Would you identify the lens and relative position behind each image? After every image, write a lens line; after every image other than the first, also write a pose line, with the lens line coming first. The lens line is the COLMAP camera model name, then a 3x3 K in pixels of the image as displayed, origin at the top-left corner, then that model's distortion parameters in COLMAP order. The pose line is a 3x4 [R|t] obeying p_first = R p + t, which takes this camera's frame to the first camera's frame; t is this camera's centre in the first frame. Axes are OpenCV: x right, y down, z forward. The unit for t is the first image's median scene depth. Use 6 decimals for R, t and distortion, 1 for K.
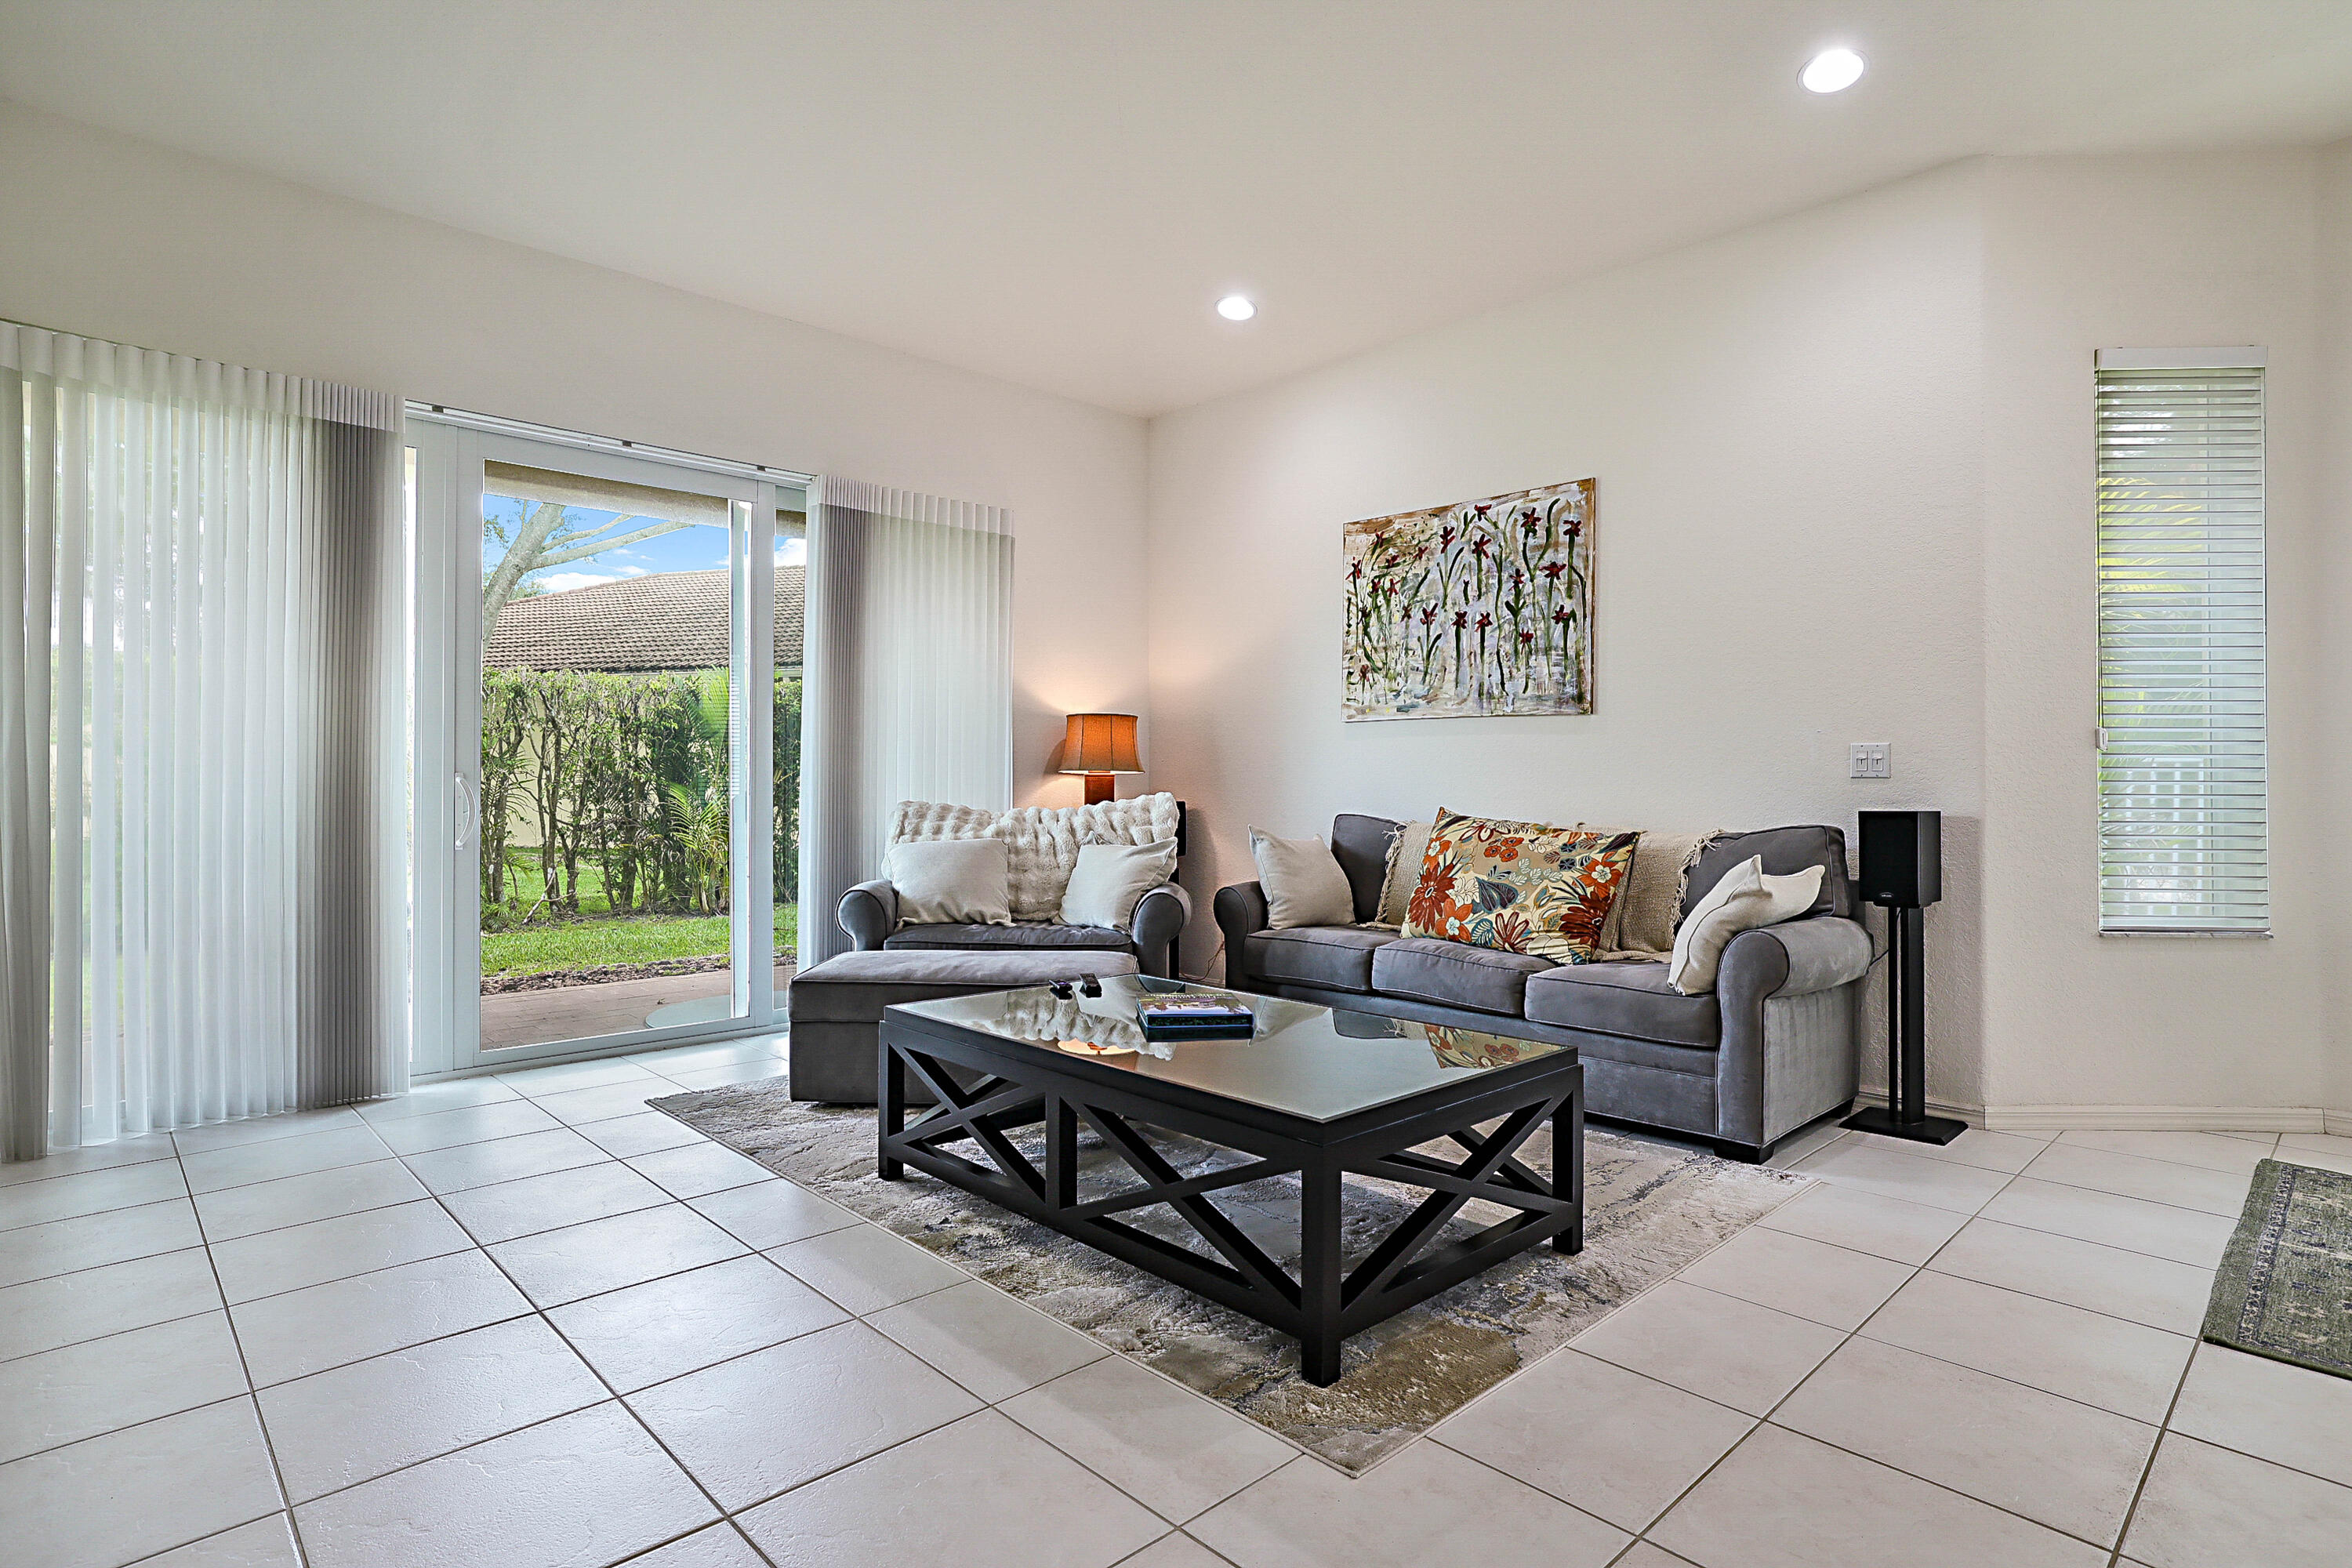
lens RADIAL K [[1195.2, 0, 1176.0], [0, 1195.2, 784.0], [0, 0, 1]] dist [-0.032165, -0.000133]
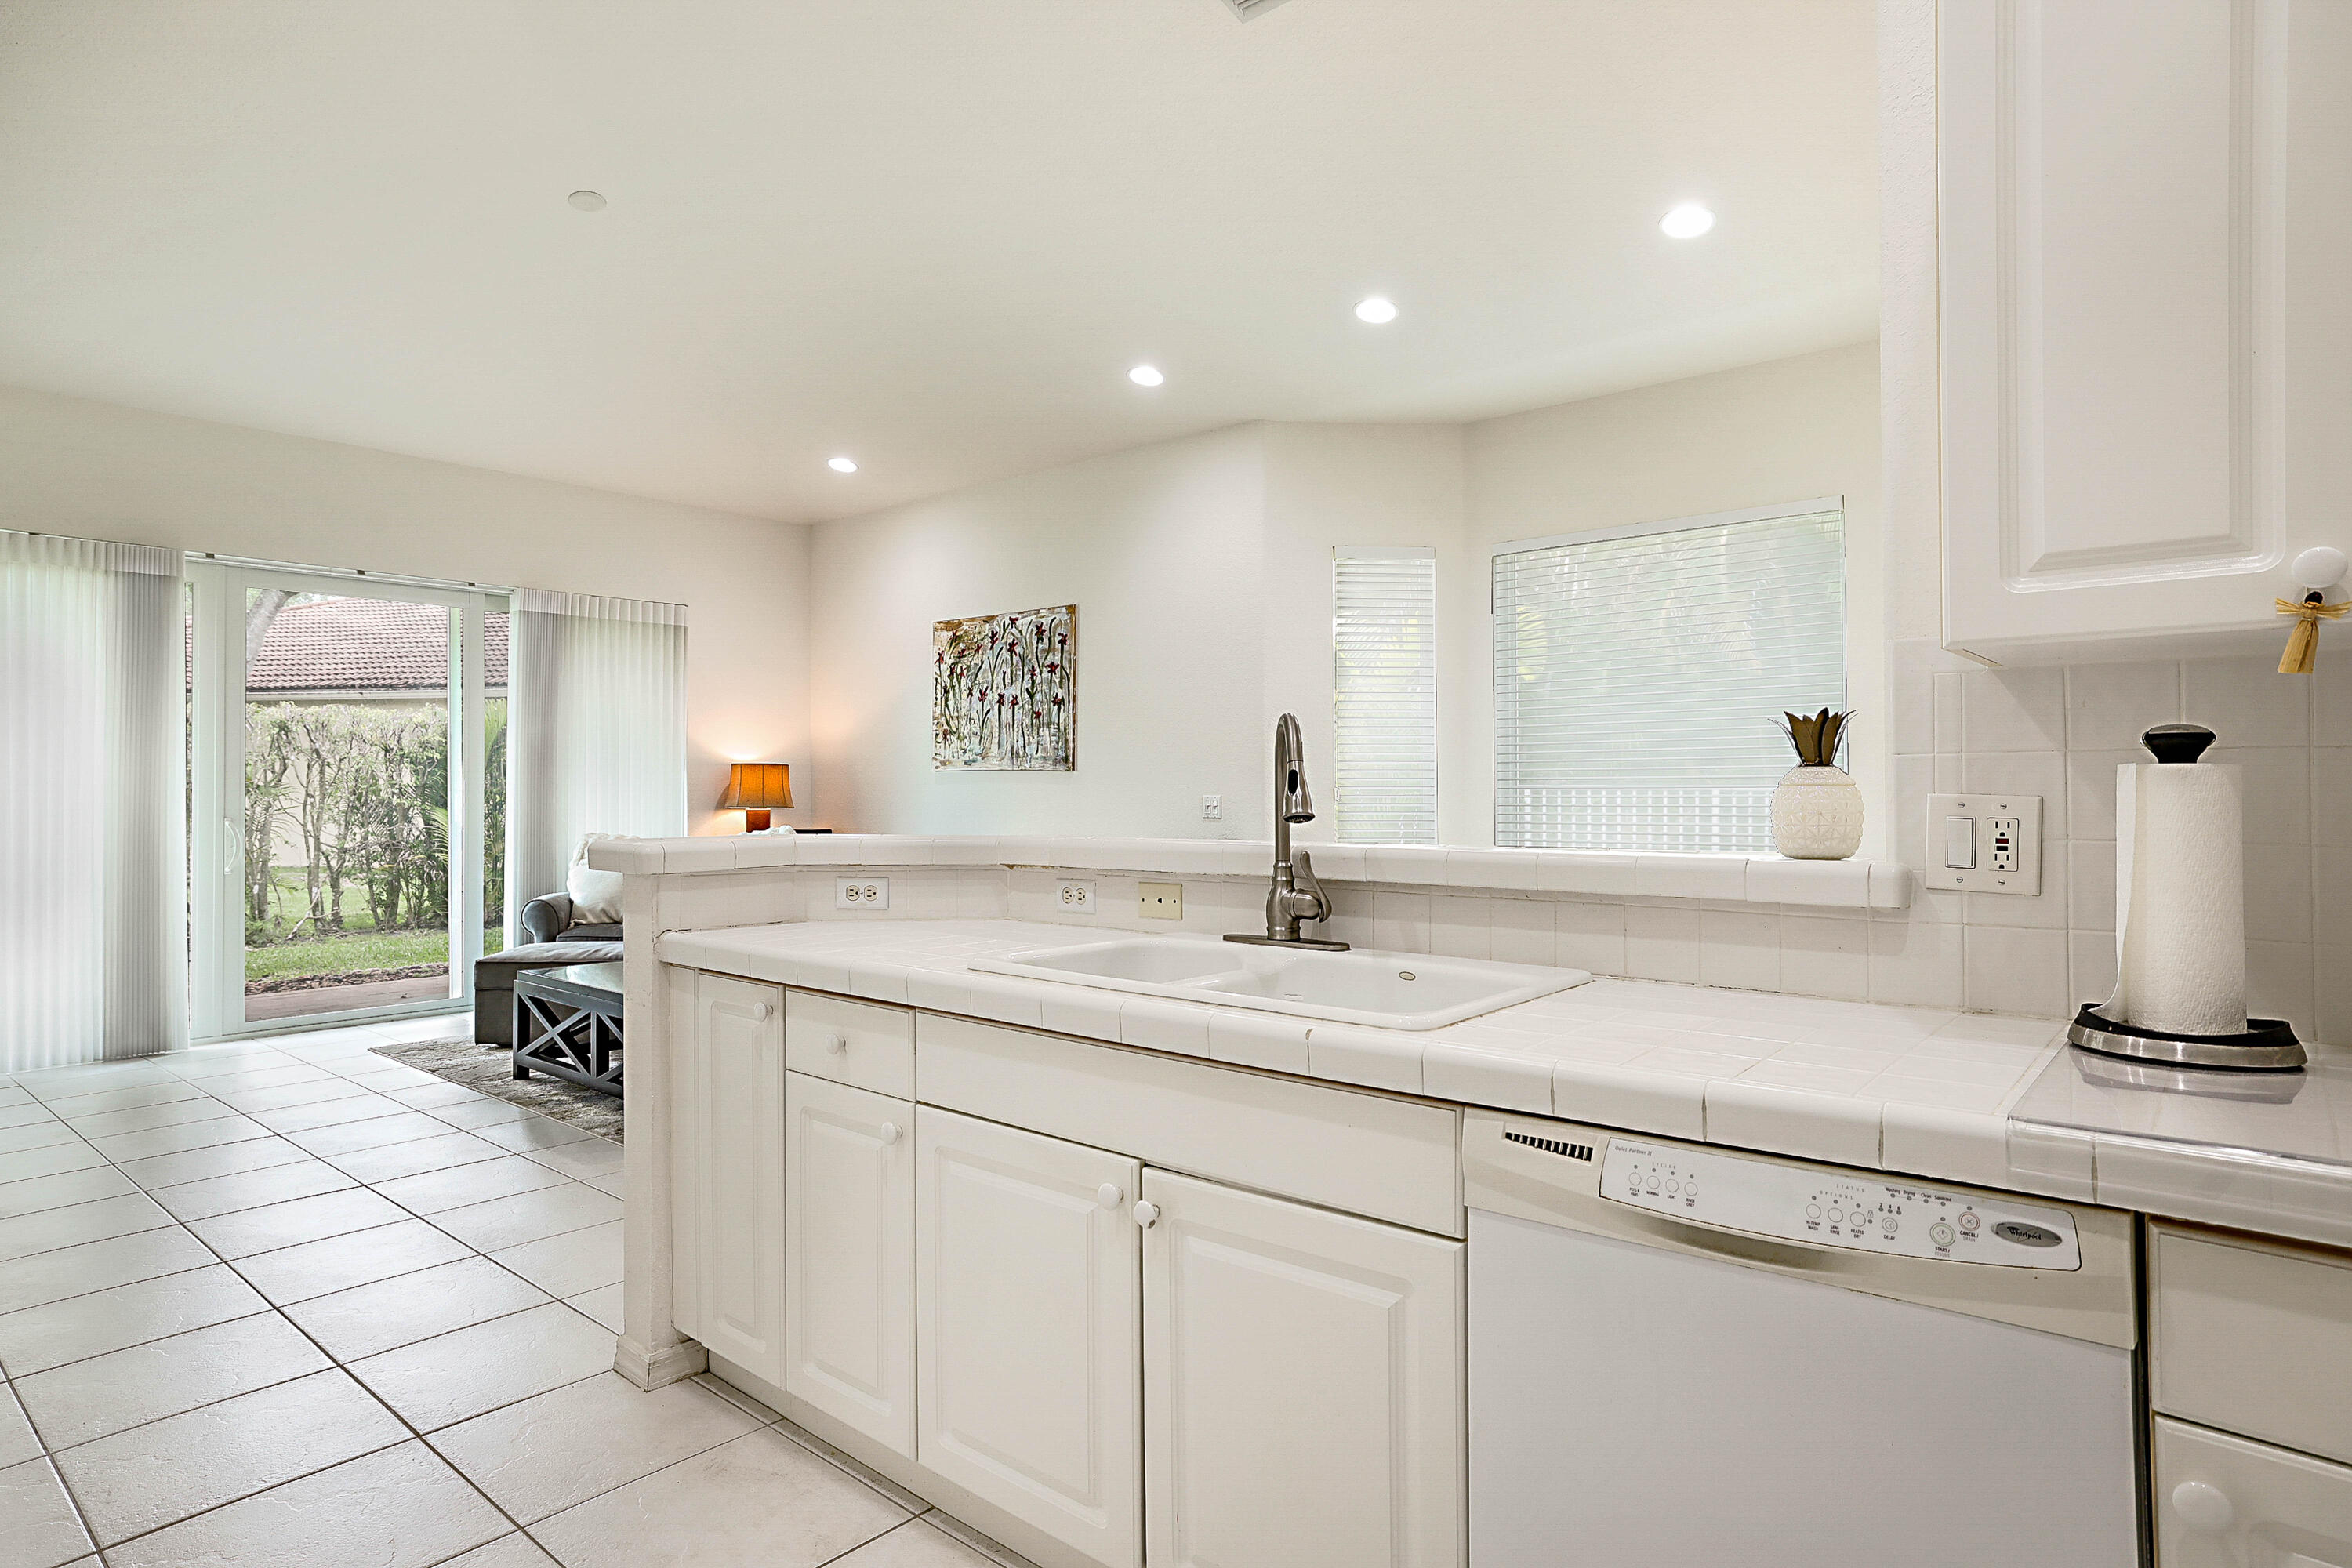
lens RADIAL K [[1302.8, 0, 1176.0], [0, 1302.8, 784.0], [0, 0, 1]] dist [-0.004537, 0.000655]
pose [[0.996047, -0.003284, 0.088764, 0.285579], [0.003609, 0.999987, -0.003492, -0.031660], [-0.088751, 0.003799, 0.996047, -0.482277]]
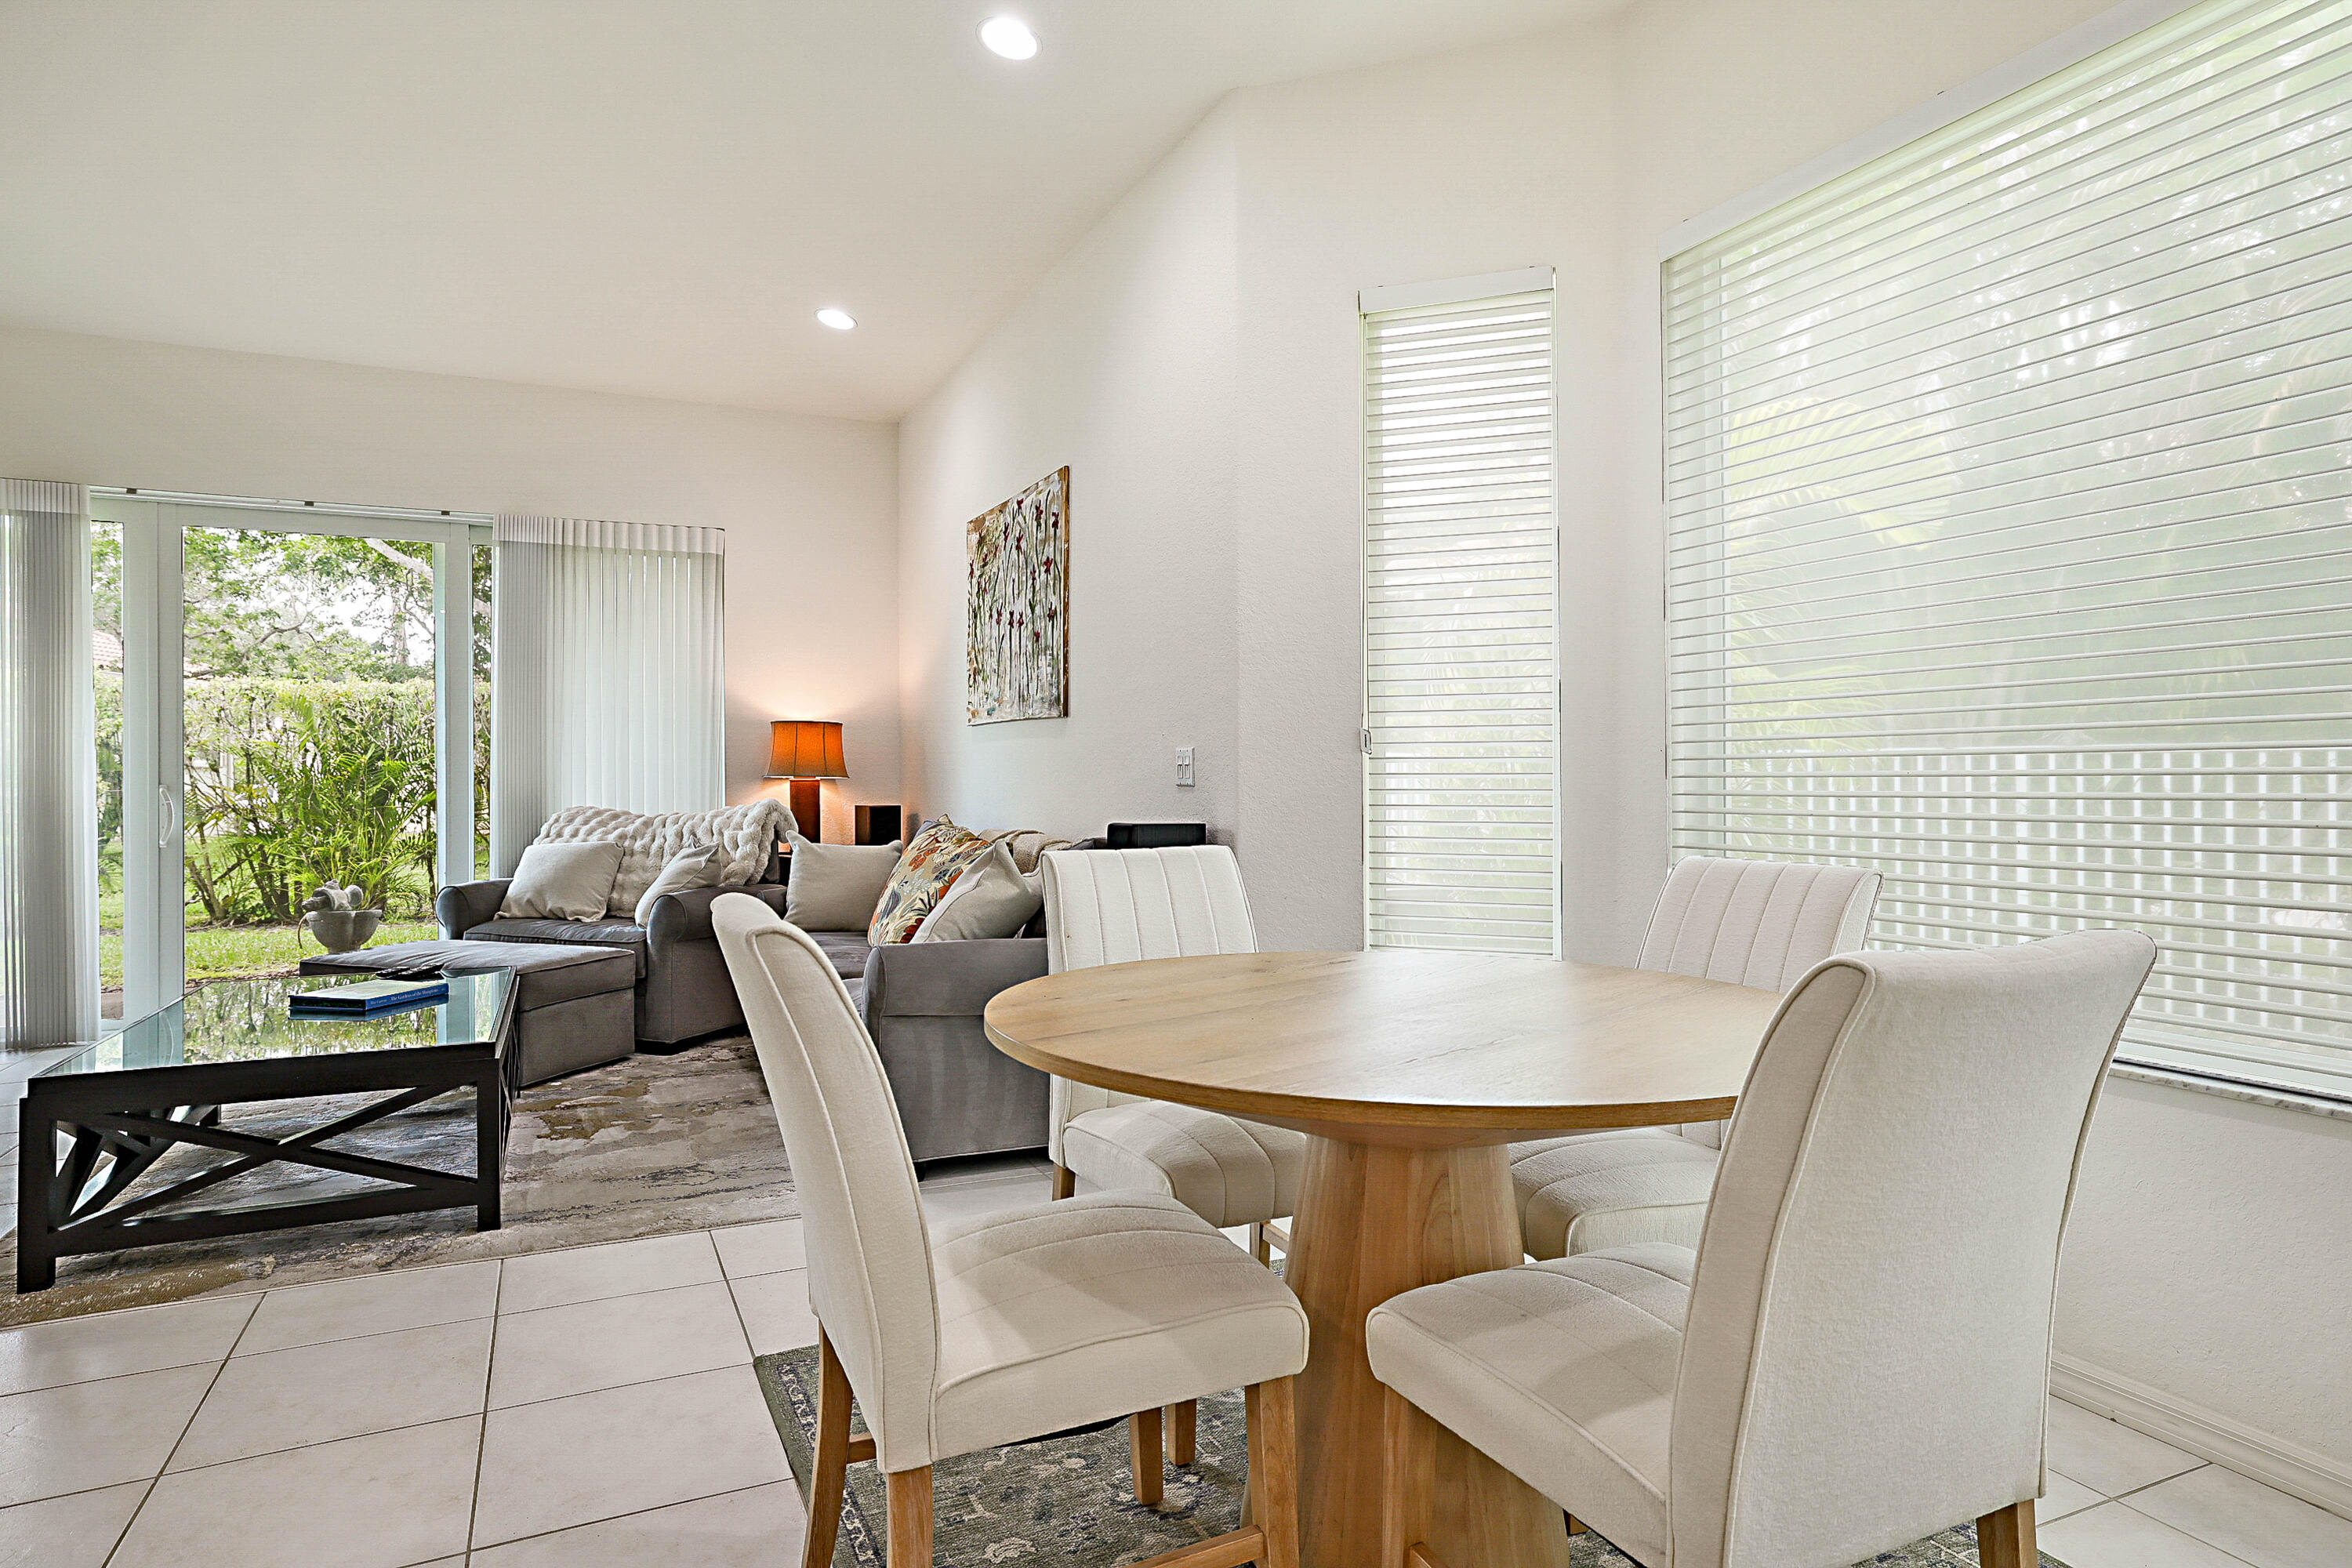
lens RADIAL K [[1329.9, 0, 1169.3], [0, 1329.9, 776.8], [0, 0, 1]] dist [-0.020585, 0.037562]
pose [[0.944943, -0.006443, -0.327170, 0.662288], [0.006725, 0.999977, -0.000269, -0.008648], [0.327165, -0.001946, 0.944965, 0.024987]]
